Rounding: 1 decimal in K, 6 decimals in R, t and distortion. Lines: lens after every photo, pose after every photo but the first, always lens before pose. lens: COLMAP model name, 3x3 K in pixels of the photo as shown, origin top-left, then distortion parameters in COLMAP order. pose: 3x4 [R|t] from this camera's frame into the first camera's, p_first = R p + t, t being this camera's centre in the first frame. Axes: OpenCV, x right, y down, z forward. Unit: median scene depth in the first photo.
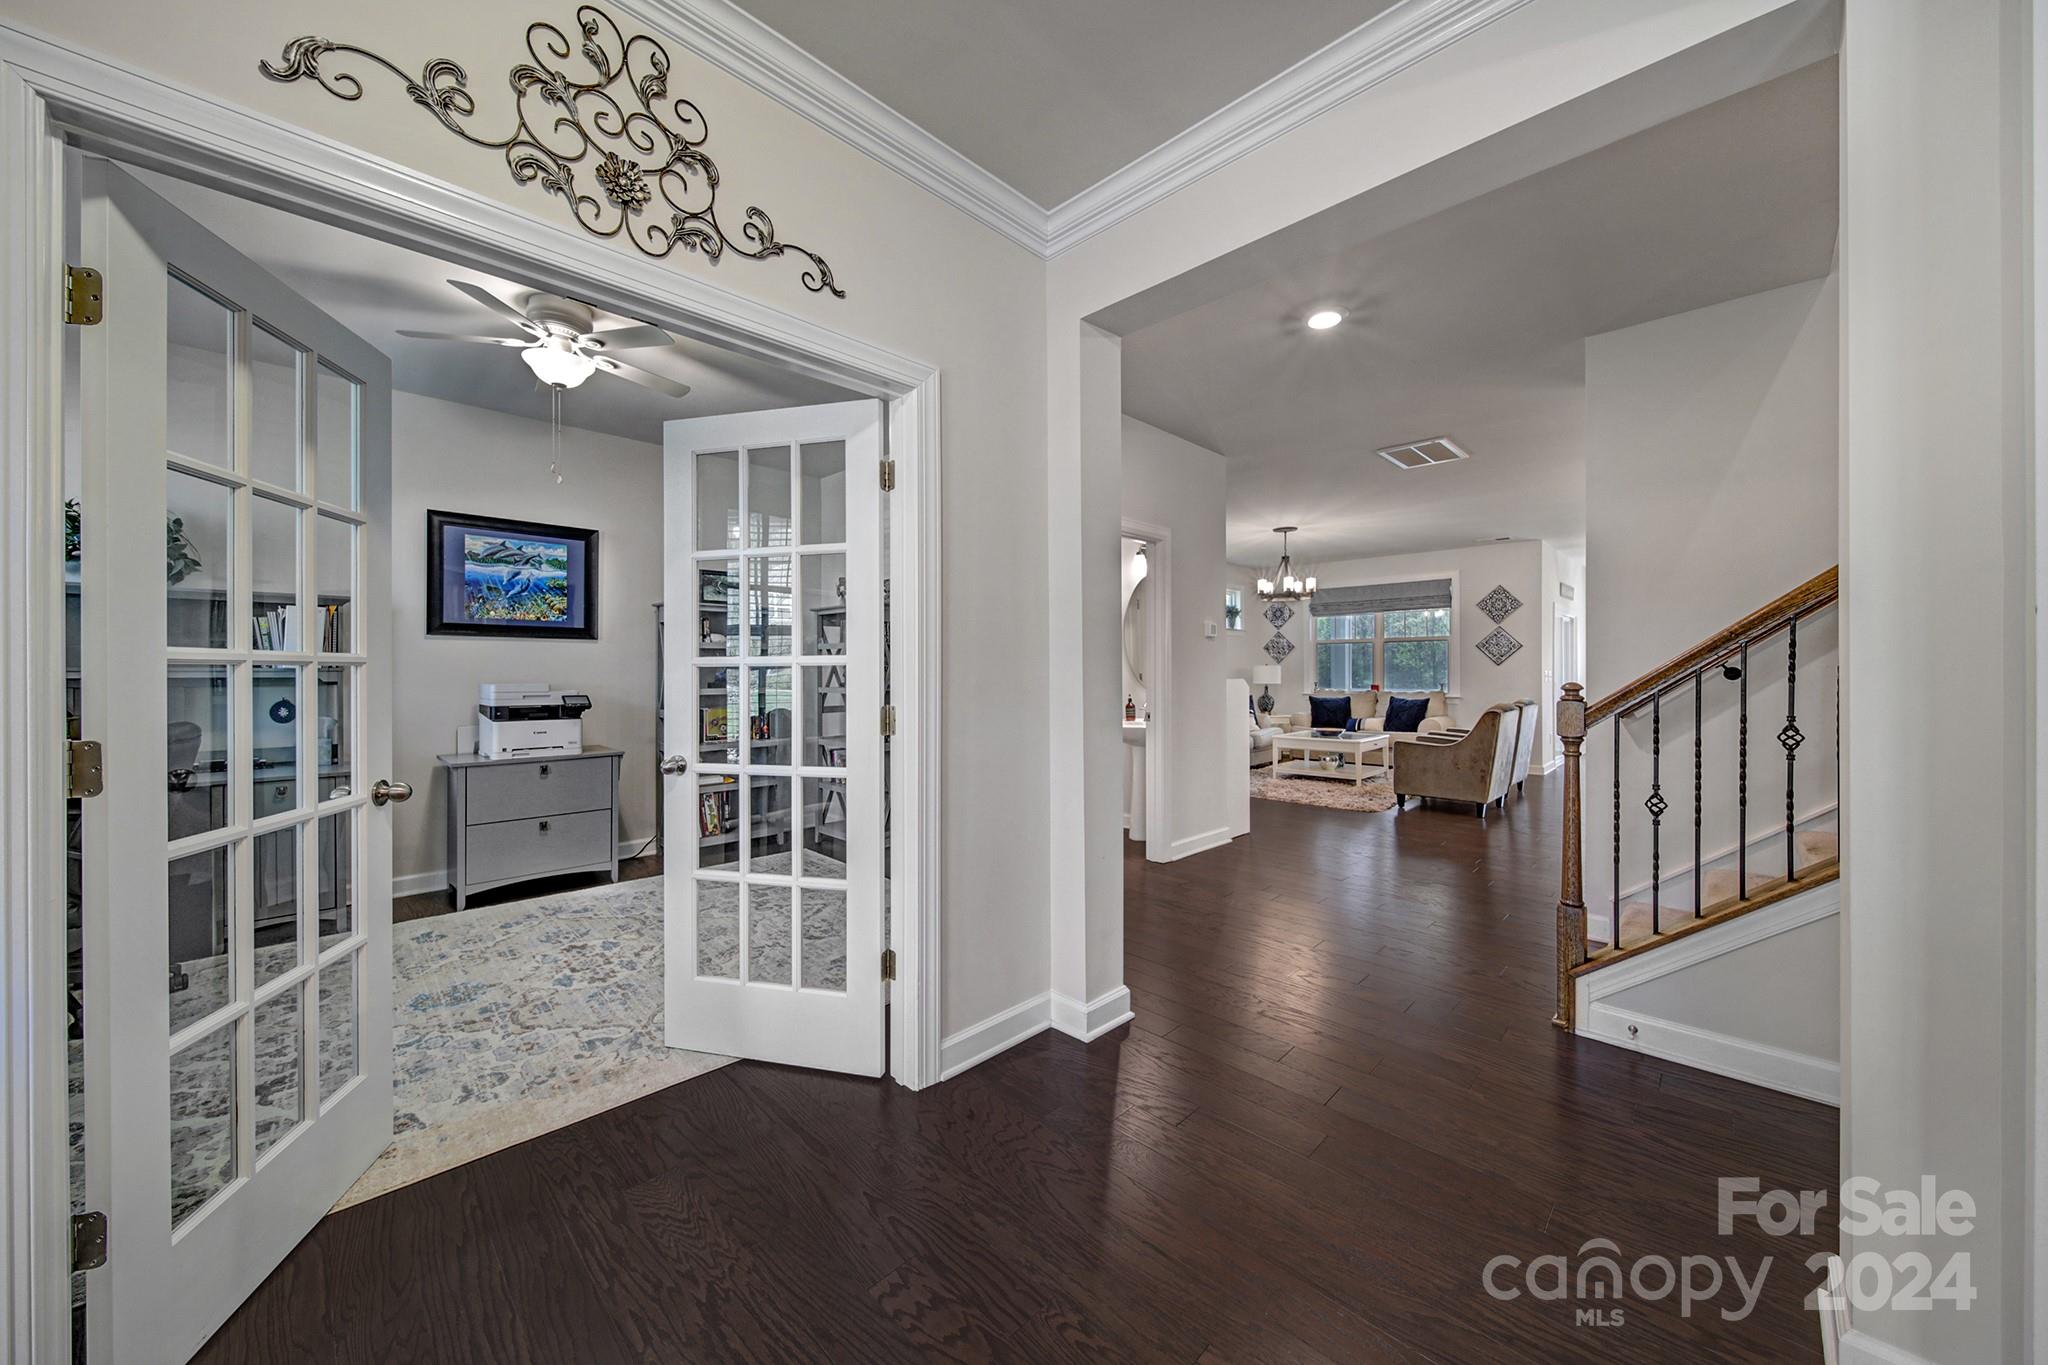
lens RADIAL K [[691.7, 0, 1028.8], [0, 691.7, 665.3], [0, 0, 1]] dist [-0.000708, -0.000152]
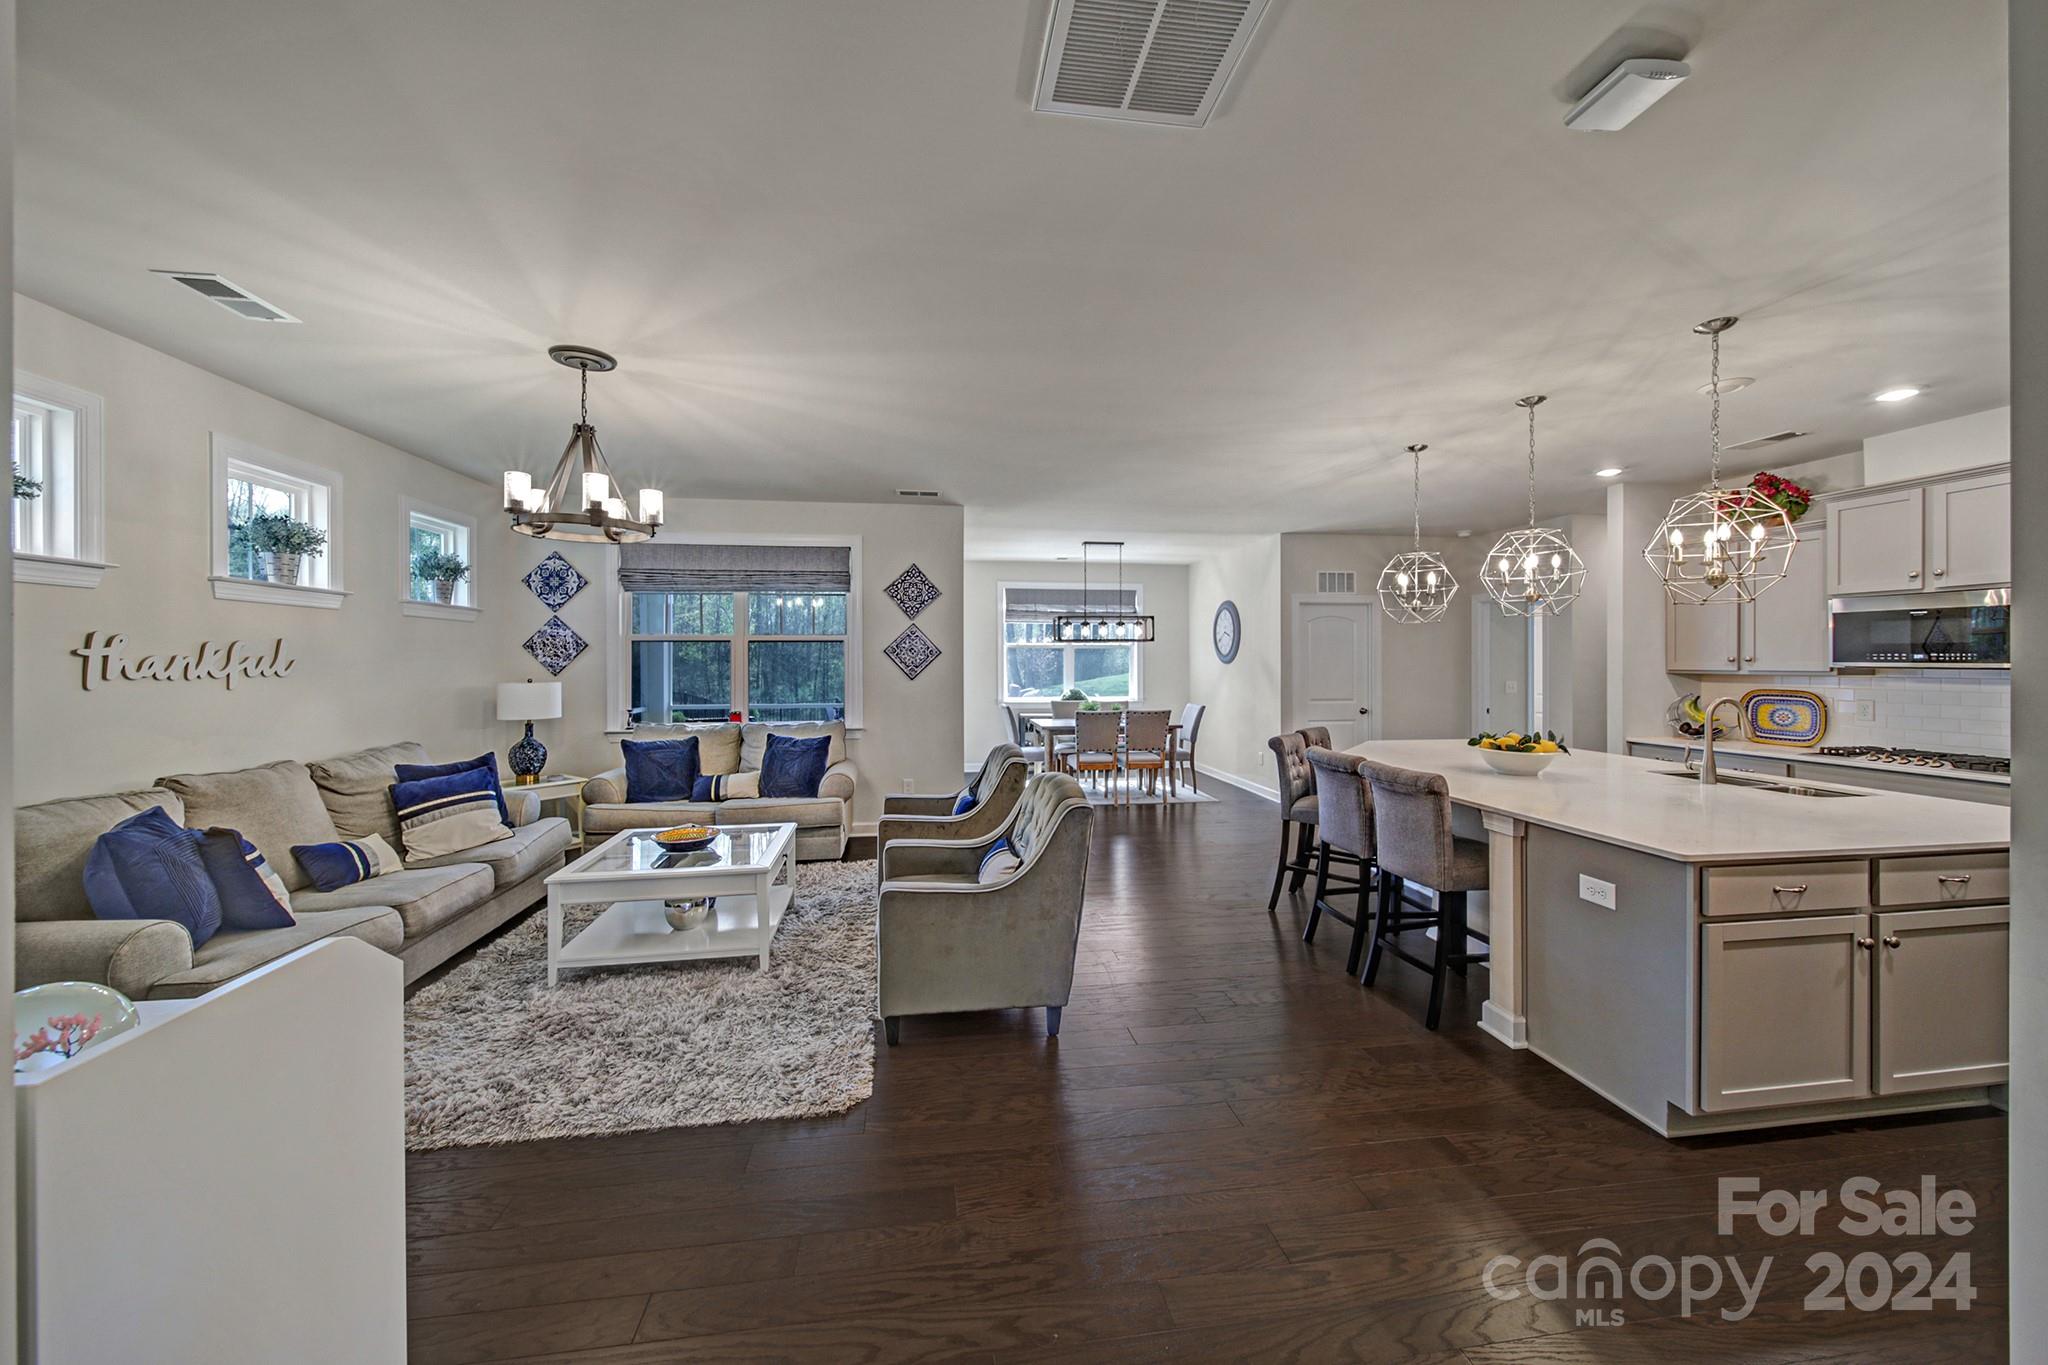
lens RADIAL K [[722.1, 0, 1004.4], [0, 722.1, 662.6], [0, 0, 1]] dist [-0.000023, -0.000123]
pose [[0.610934, 0.000448, 0.791682, 0.508404], [-0.003816, 0.999990, 0.002379, -0.059268], [-0.791673, -0.004474, 0.610929, 1.484256]]
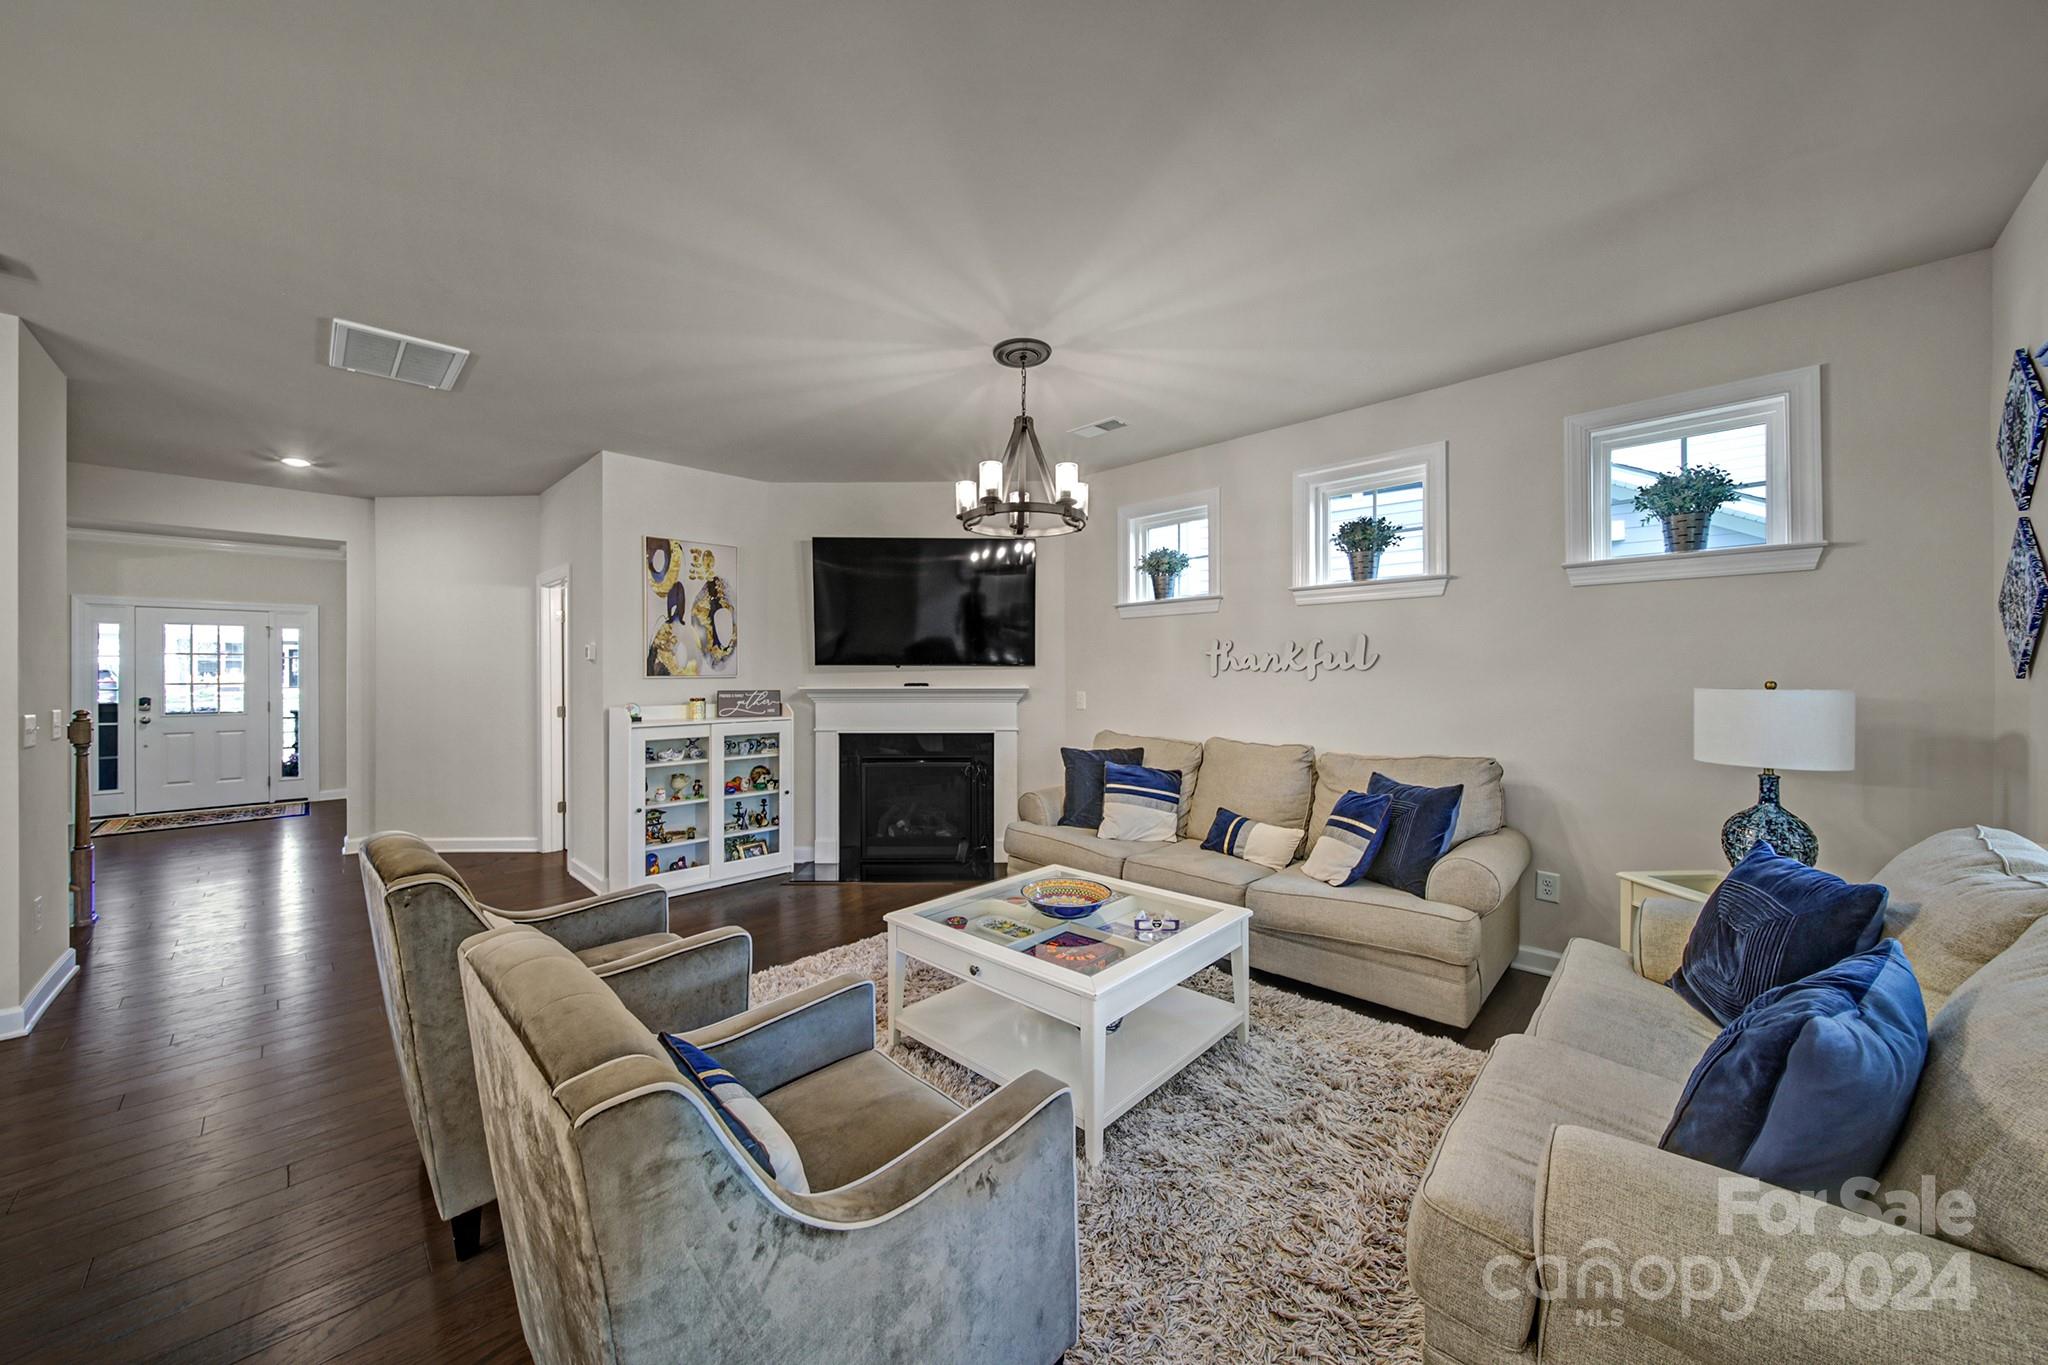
lens RADIAL K [[723.4, 0, 1022.9], [0, 723.4, 676.0], [0, 0, 1]] dist [0.000498, -0.000056]
pose [[0.013402, 0.005846, -0.999893, 2.132044], [0.008923, 0.999942, 0.005966, -0.028430], [0.999870, -0.009002, 0.013349, 2.681297]]
